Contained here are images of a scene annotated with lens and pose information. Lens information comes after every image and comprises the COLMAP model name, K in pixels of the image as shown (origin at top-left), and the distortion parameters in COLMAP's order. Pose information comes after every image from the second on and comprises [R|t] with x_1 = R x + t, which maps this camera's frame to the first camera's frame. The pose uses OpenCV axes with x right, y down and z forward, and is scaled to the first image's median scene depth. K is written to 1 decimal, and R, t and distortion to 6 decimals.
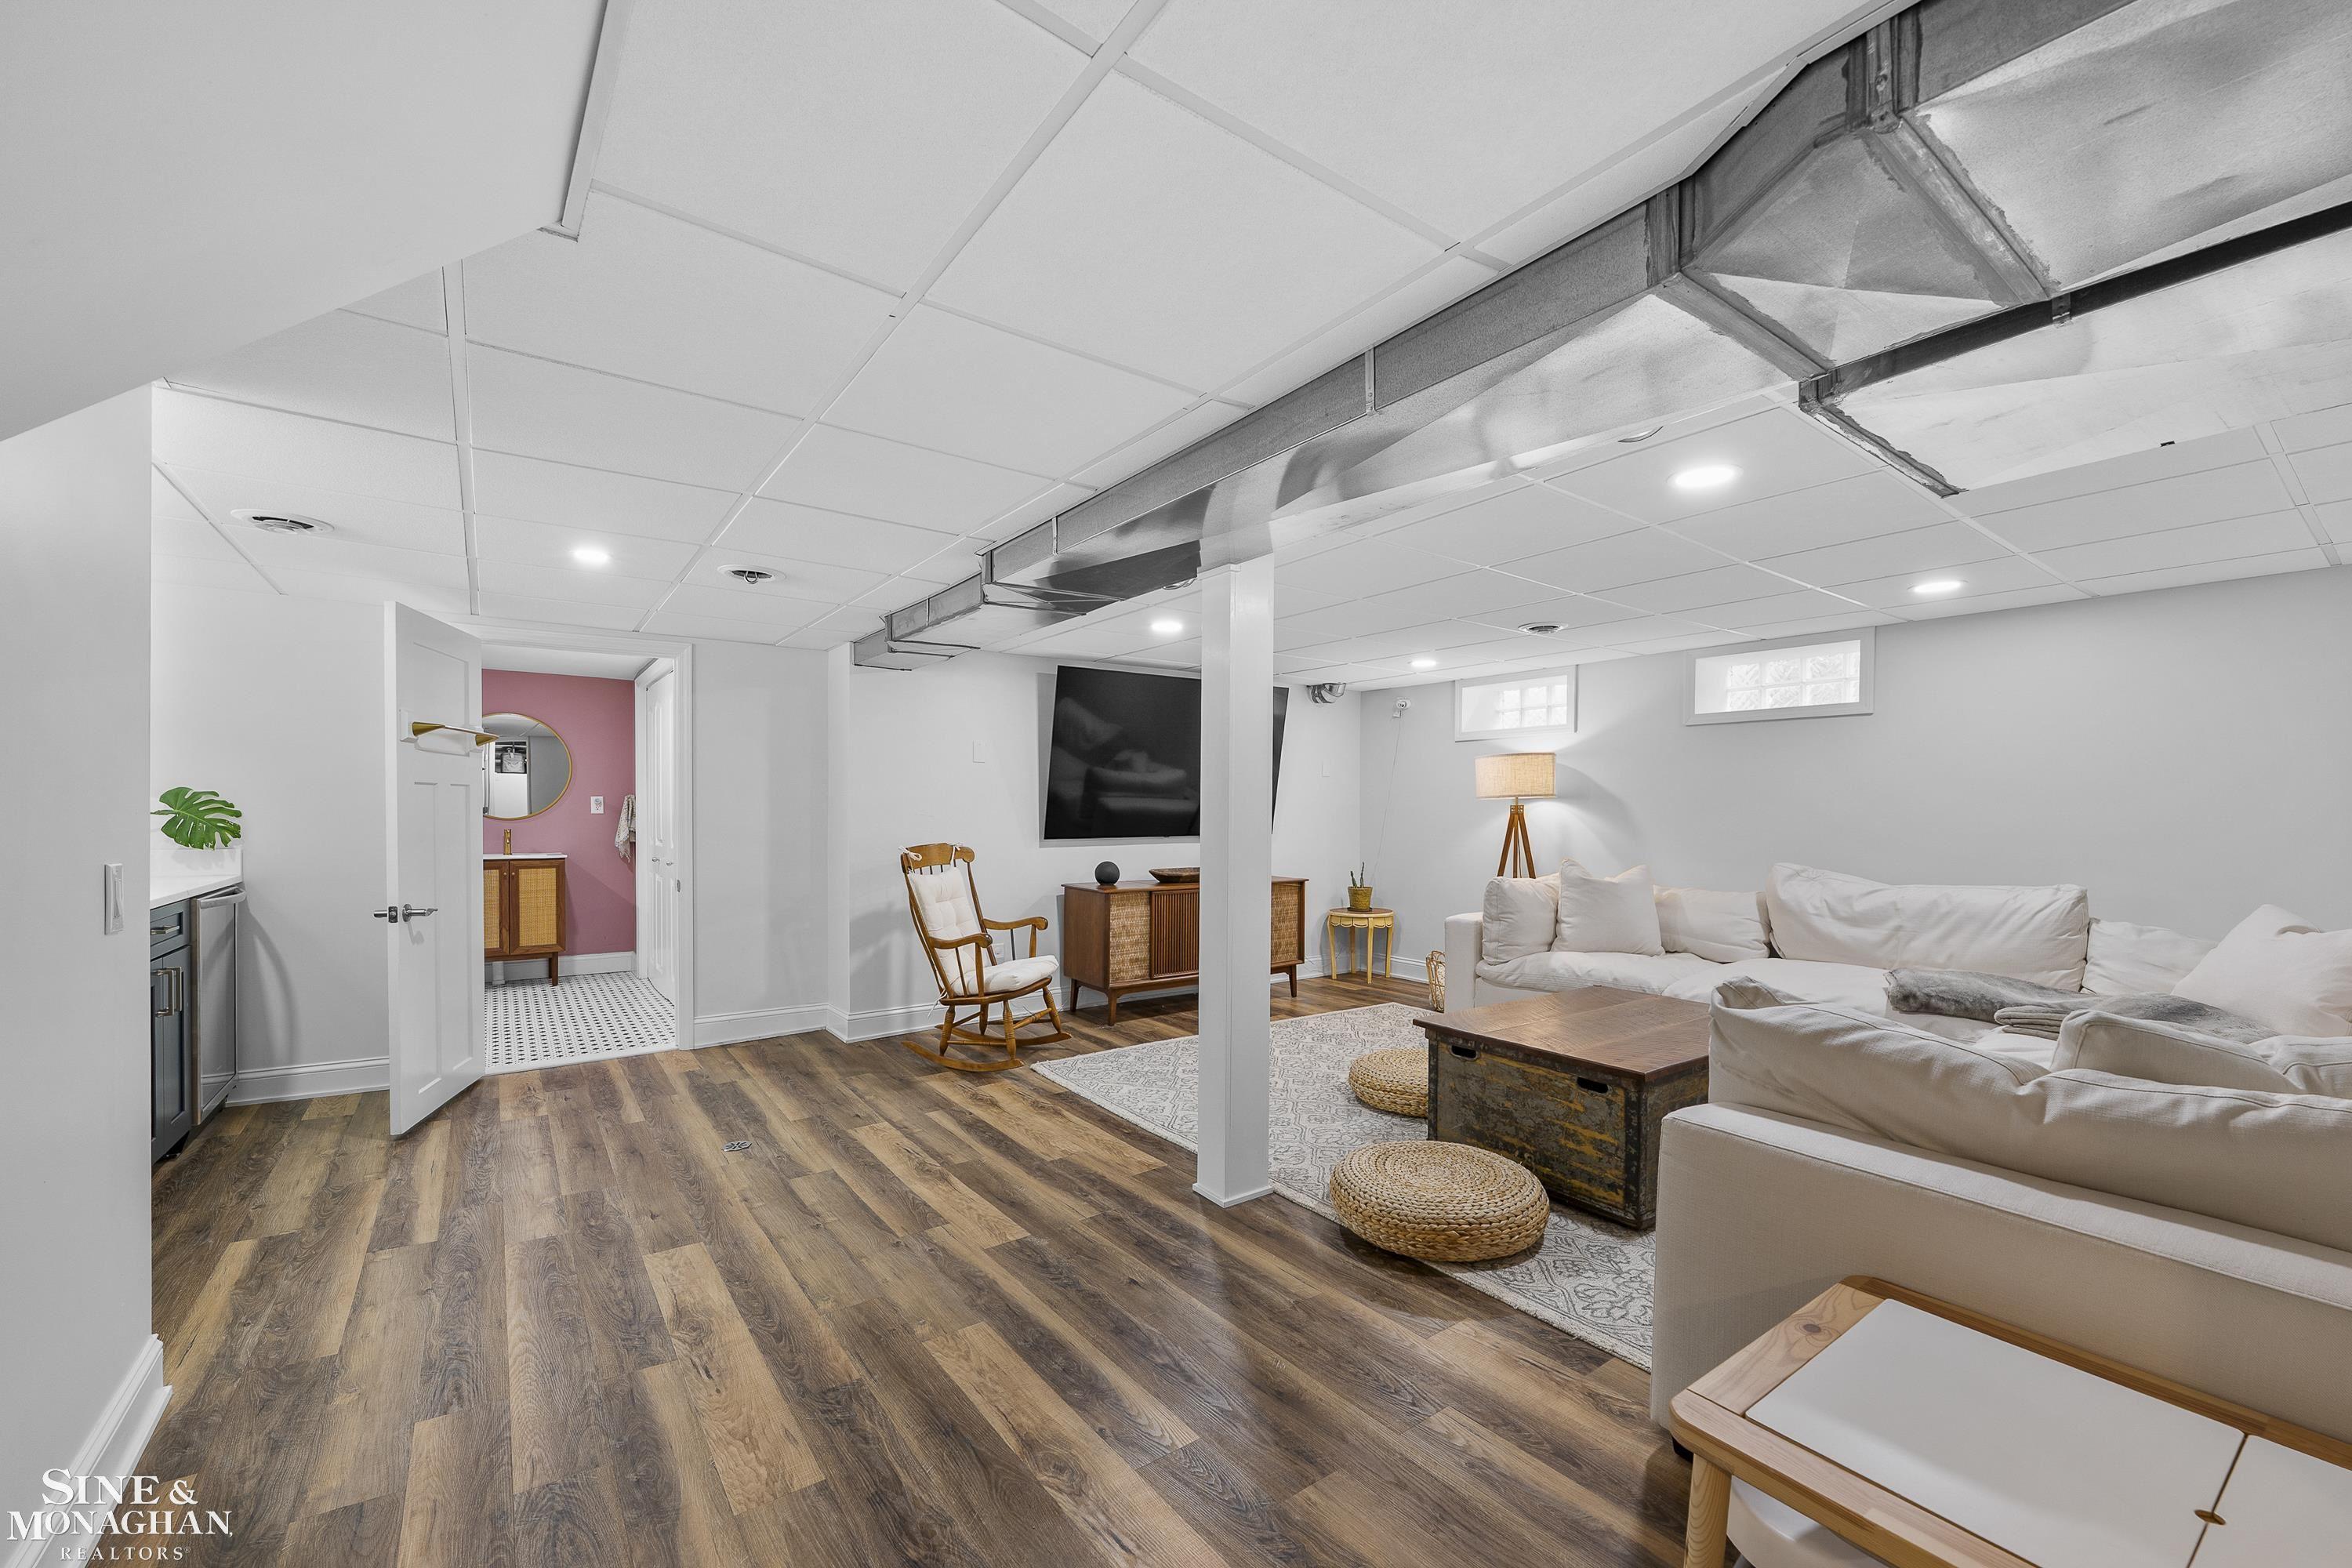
lens RADIAL K [[944.0, 0, 1171.7], [0, 944.0, 806.0], [0, 0, 1]] dist [-0.000736, 0.000877]
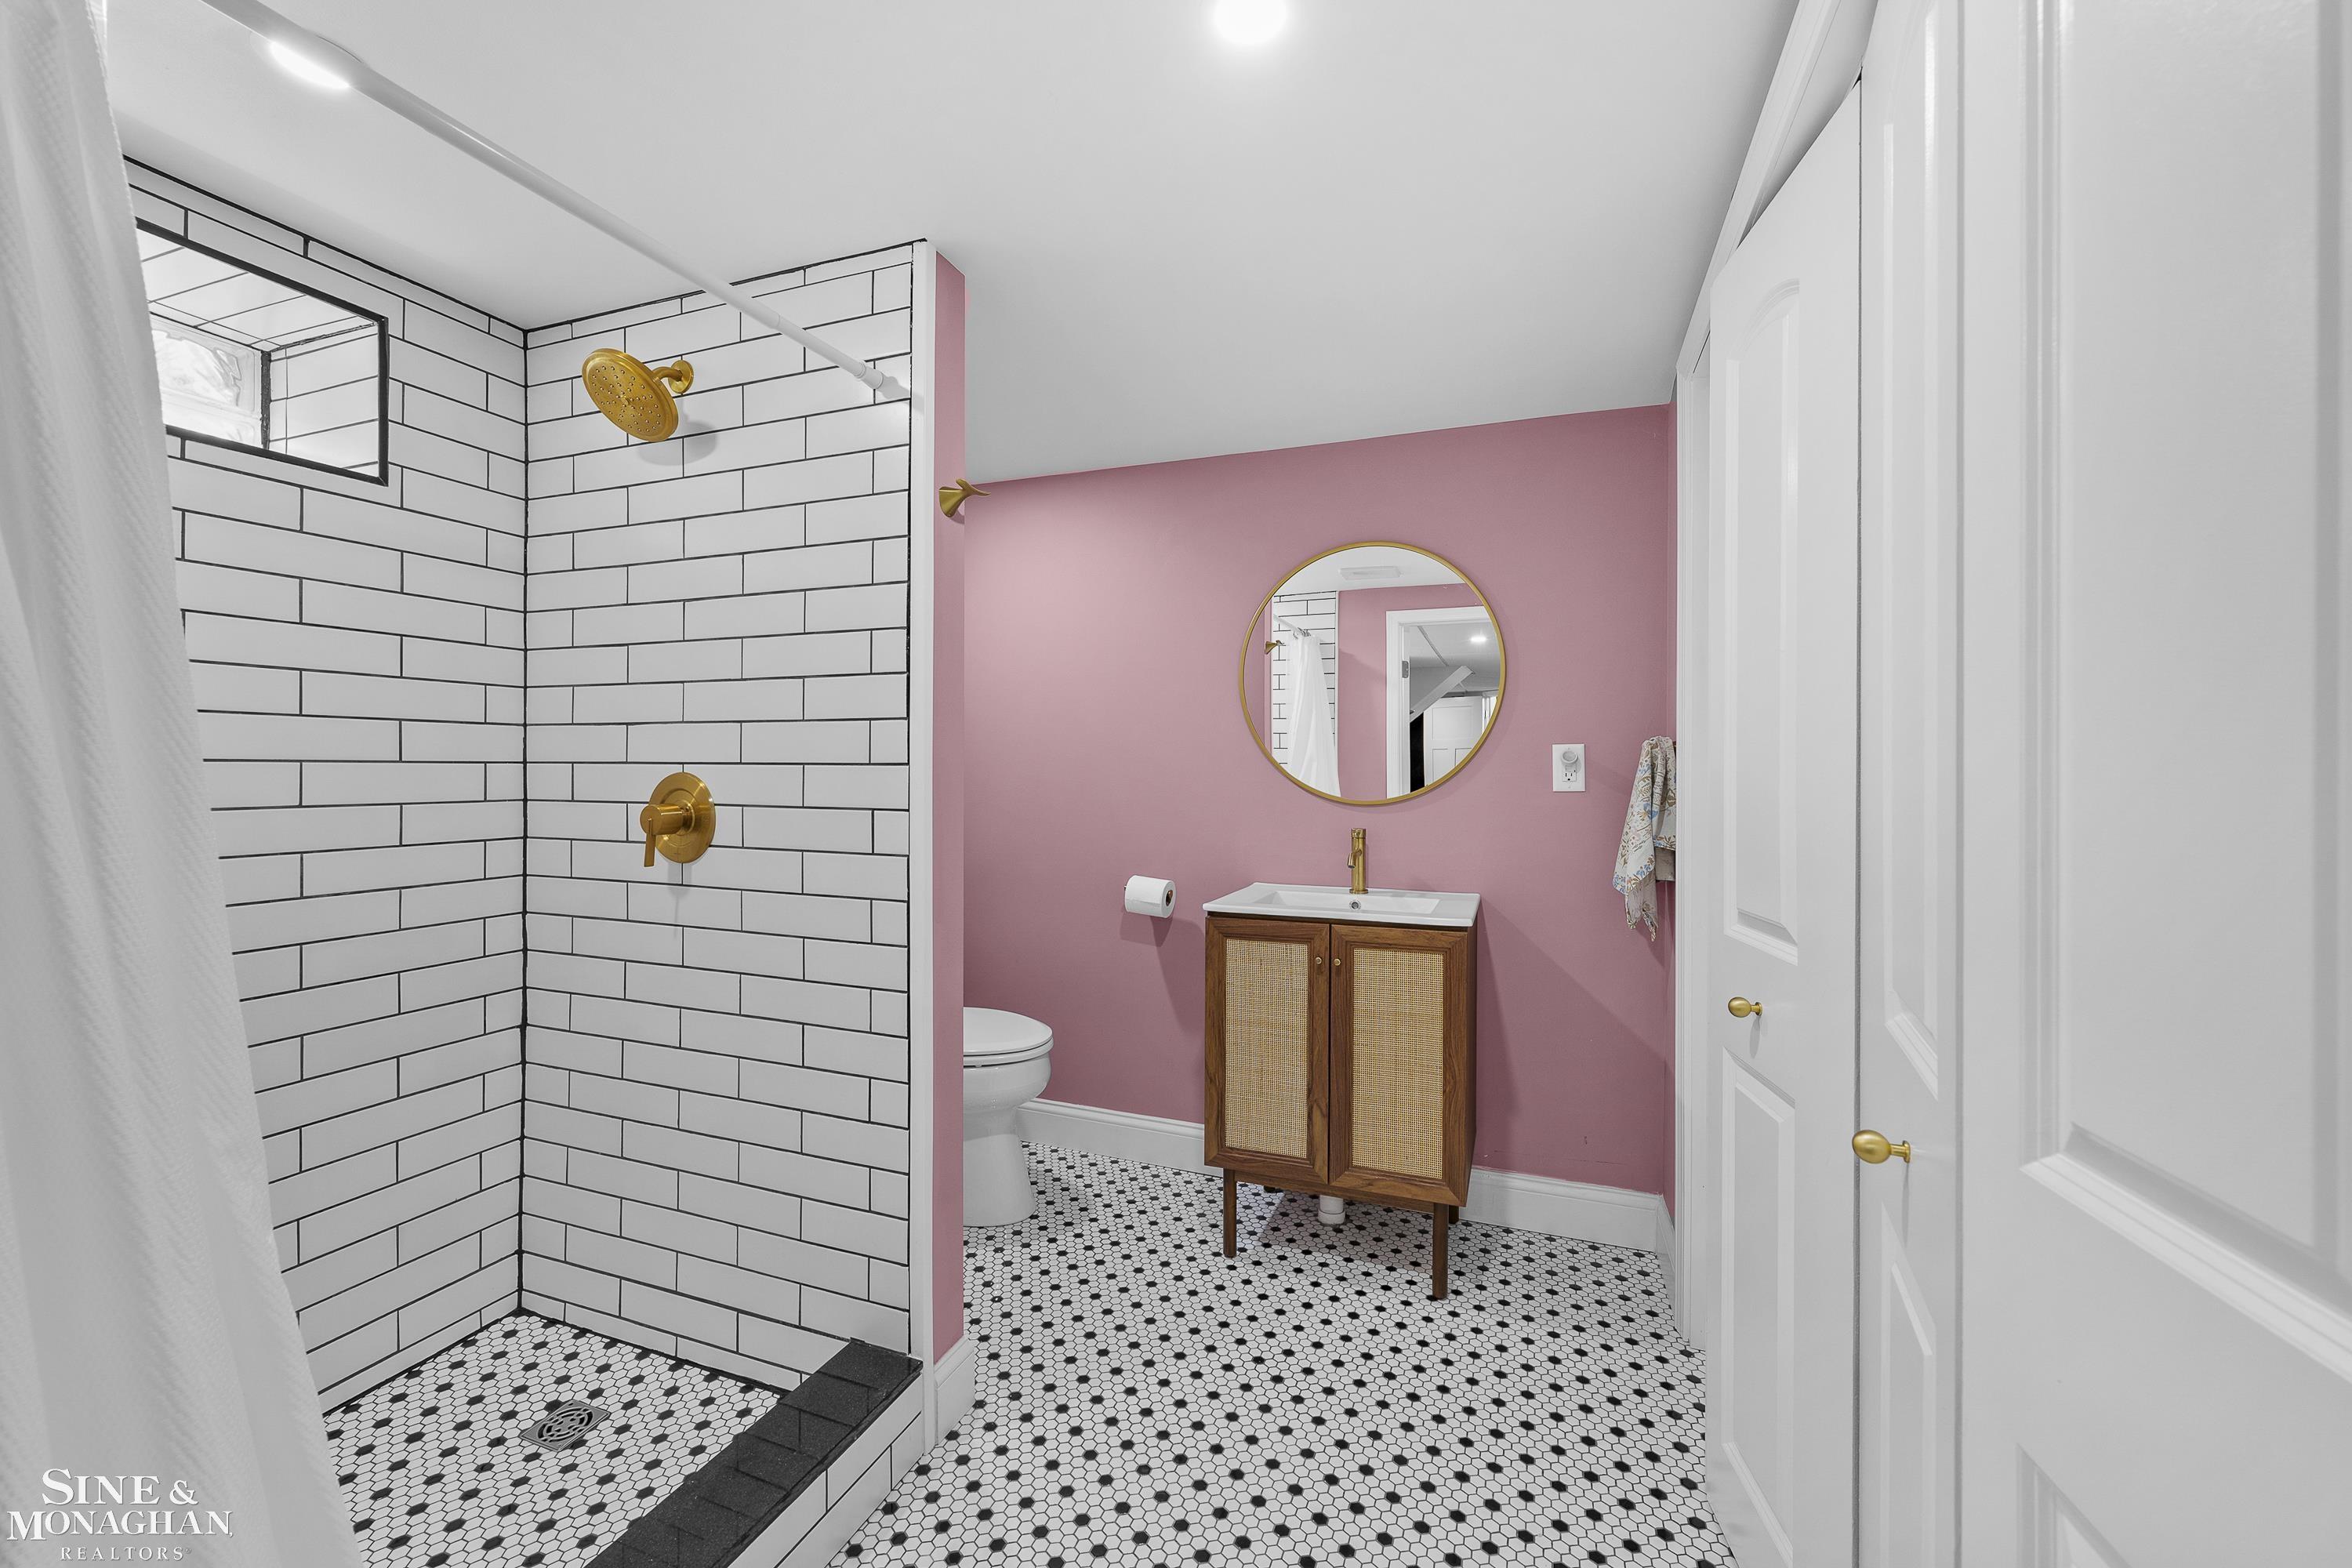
lens RADIAL K [[944.0, 0, 1176.9], [0, 944.0, 775.7], [0, 0, 1]] dist [-0.000736, 0.000877]
pose [[0.541360, 0.009207, -0.840740, -0.391671], [-0.002056, 0.999952, 0.009626, -0.001243], [0.840788, -0.003482, 0.541353, 0.686644]]
